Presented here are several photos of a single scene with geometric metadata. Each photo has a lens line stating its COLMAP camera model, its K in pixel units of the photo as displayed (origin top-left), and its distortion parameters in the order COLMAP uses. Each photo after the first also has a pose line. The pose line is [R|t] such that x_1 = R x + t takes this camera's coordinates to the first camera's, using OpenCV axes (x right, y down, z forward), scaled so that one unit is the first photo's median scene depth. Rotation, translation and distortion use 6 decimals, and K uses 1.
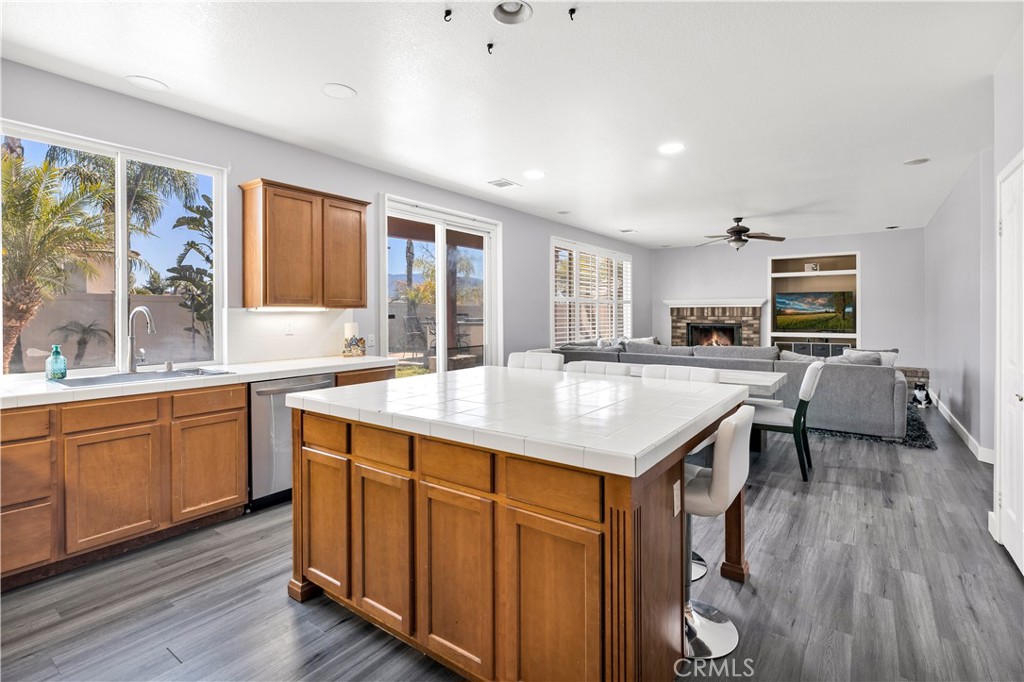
lens RADIAL K [[487.7, 0, 519.3], [0, 487.7, 315.9], [0, 0, 1]] dist [-0.003650, 0.000890]
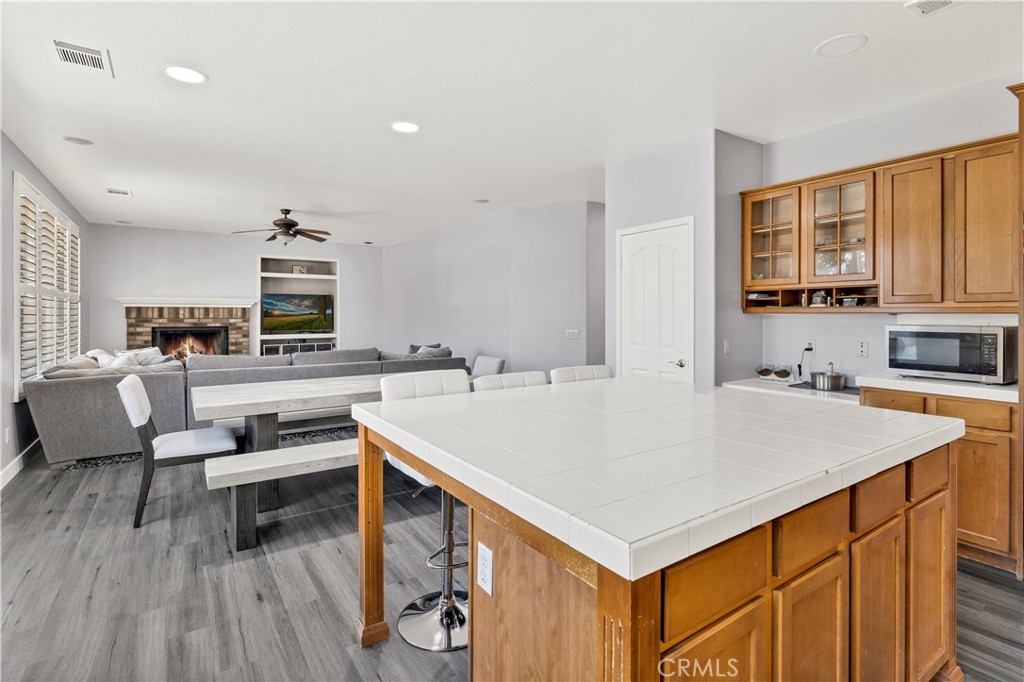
lens RADIAL K [[487.7, 0, 509.2], [0, 487.7, 314.3], [0, 0, 1]] dist [-0.003650, 0.000890]
pose [[0.342247, 0.002583, 0.939607, -0.384098], [0.003735, 0.999985, -0.004109, -0.001543], [-0.939603, 0.004916, 0.342232, 0.447183]]
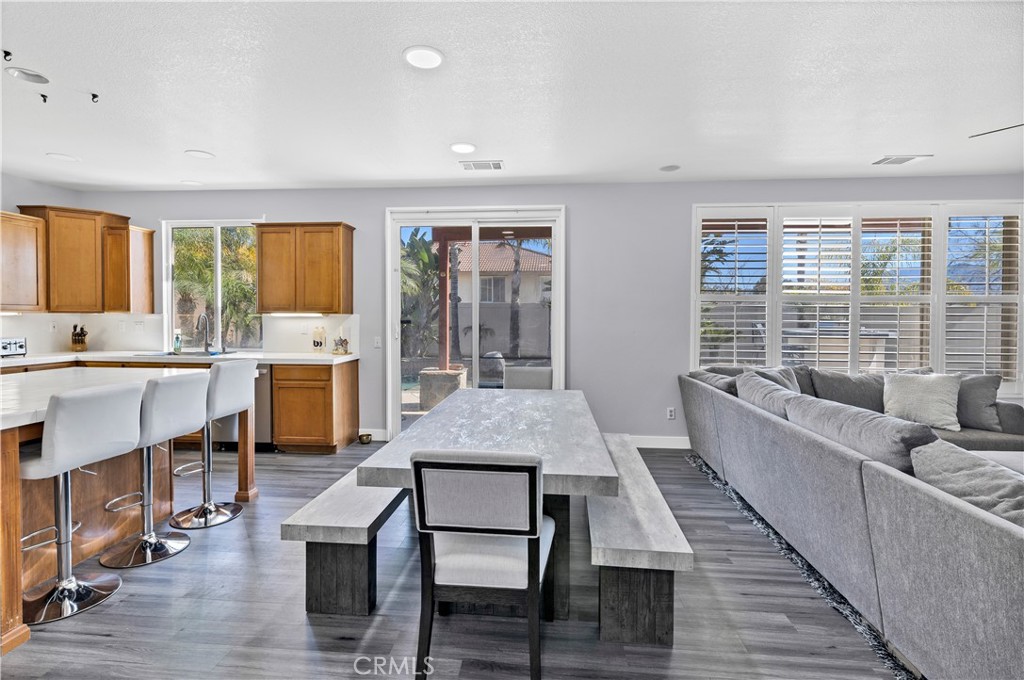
lens RADIAL K [[487.7, 0, 506.5], [0, 487.7, 324.3], [0, 0, 1]] dist [-0.003650, 0.000890]
pose [[0.503263, 0.017020, -0.863965, 0.776884], [-0.010393, 0.999853, 0.013643, -0.009263], [0.864071, 0.002113, 0.503366, 0.663004]]
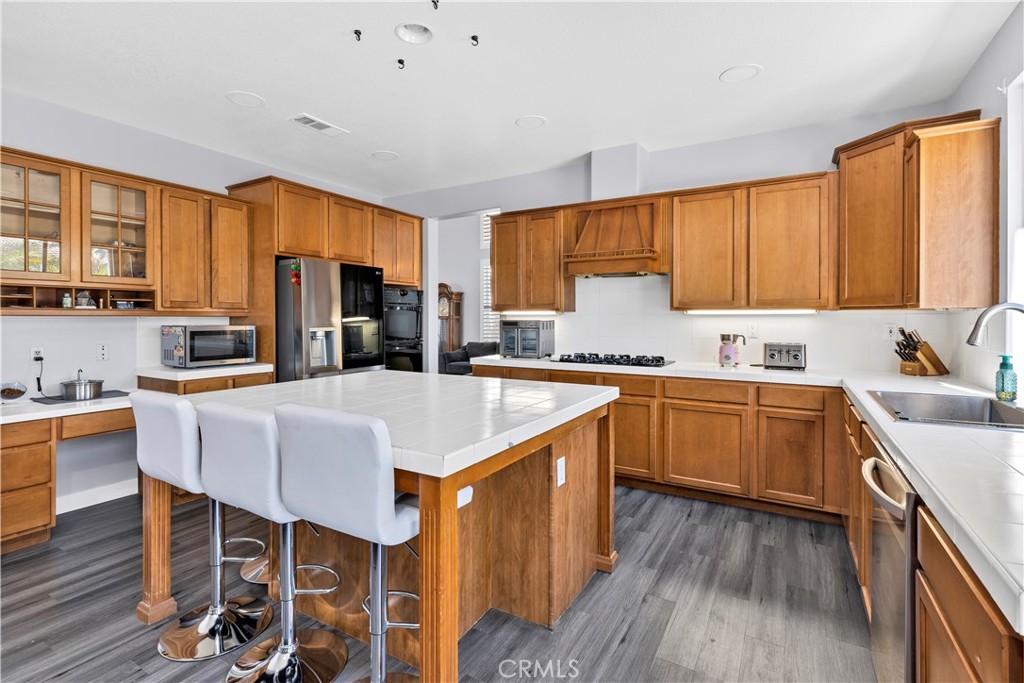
lens RADIAL K [[487.7, 0, 507.5], [0, 487.7, 319.6], [0, 0, 1]] dist [-0.003650, 0.000890]
pose [[-0.995709, 0.003957, -0.092457, -0.054624], [0.003081, 0.999949, 0.009615, -0.003855], [0.092490, 0.009289, -0.995670, 0.972364]]
